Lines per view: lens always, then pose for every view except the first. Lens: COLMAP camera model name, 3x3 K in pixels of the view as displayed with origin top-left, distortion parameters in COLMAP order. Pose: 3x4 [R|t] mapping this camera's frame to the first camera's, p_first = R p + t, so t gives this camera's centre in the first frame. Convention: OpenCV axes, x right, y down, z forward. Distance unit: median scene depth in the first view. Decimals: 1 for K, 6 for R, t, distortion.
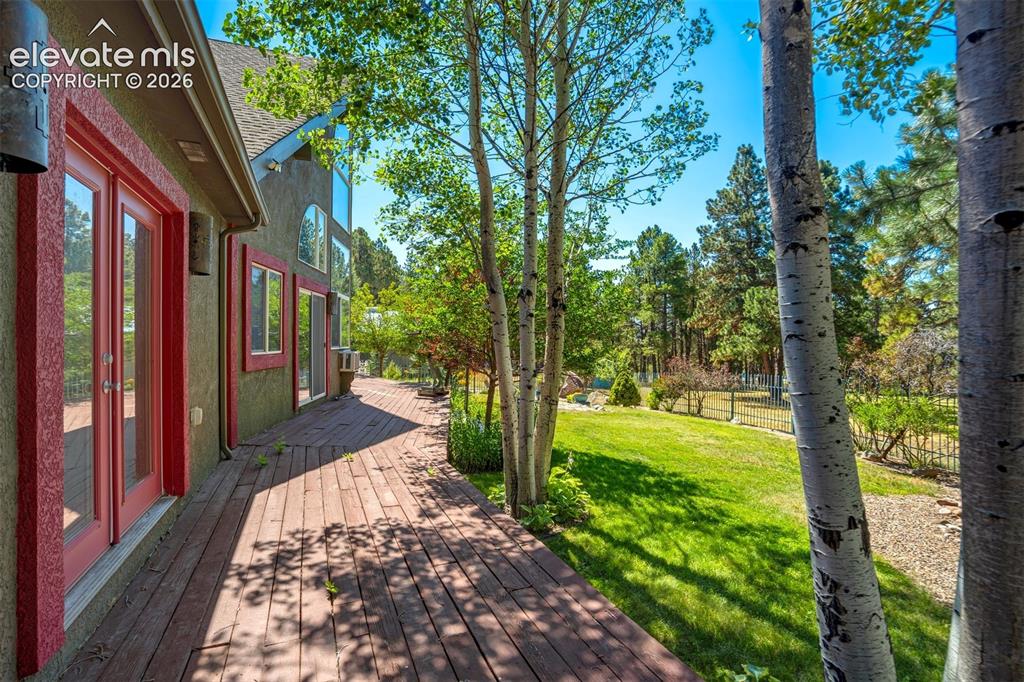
lens RADIAL K [[465.7, 0, 513.8], [0, 465.7, 338.5], [0, 0, 1]] dist [-0.003975, -0.000144]
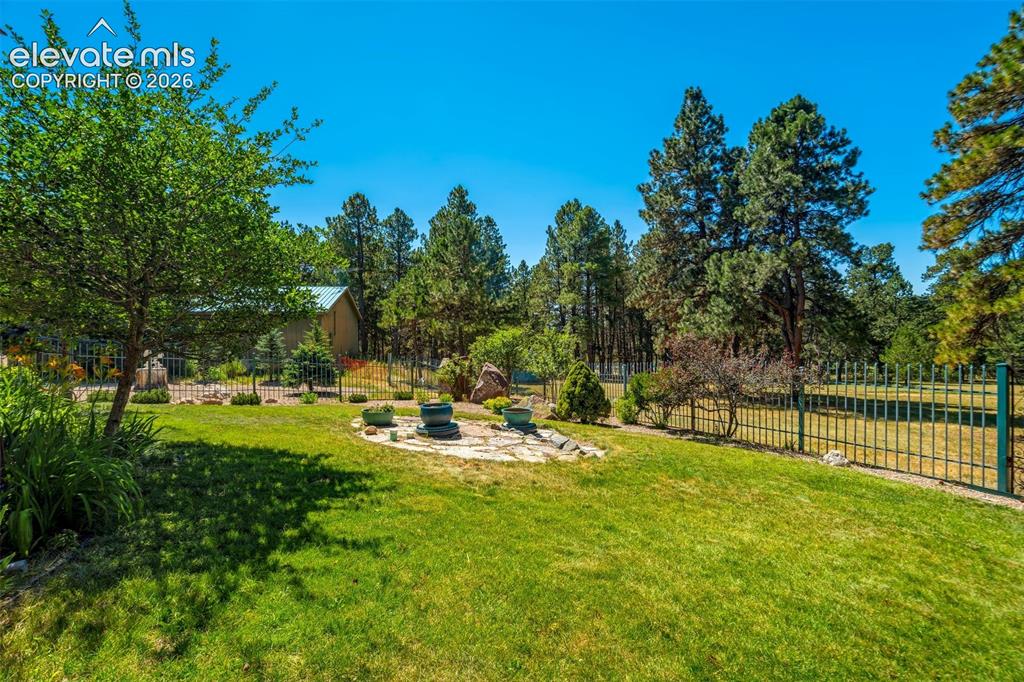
lens RADIAL K [[465.7, 0, 517.9], [0, 465.7, 337.9], [0, 0, 1]] dist [-0.003975, -0.000144]
pose [[0.978604, -0.000594, 0.205752, 0.020797], [-0.002275, 0.999903, 0.013707, 0.018720], [-0.205740, -0.013882, 0.978508, 0.246980]]
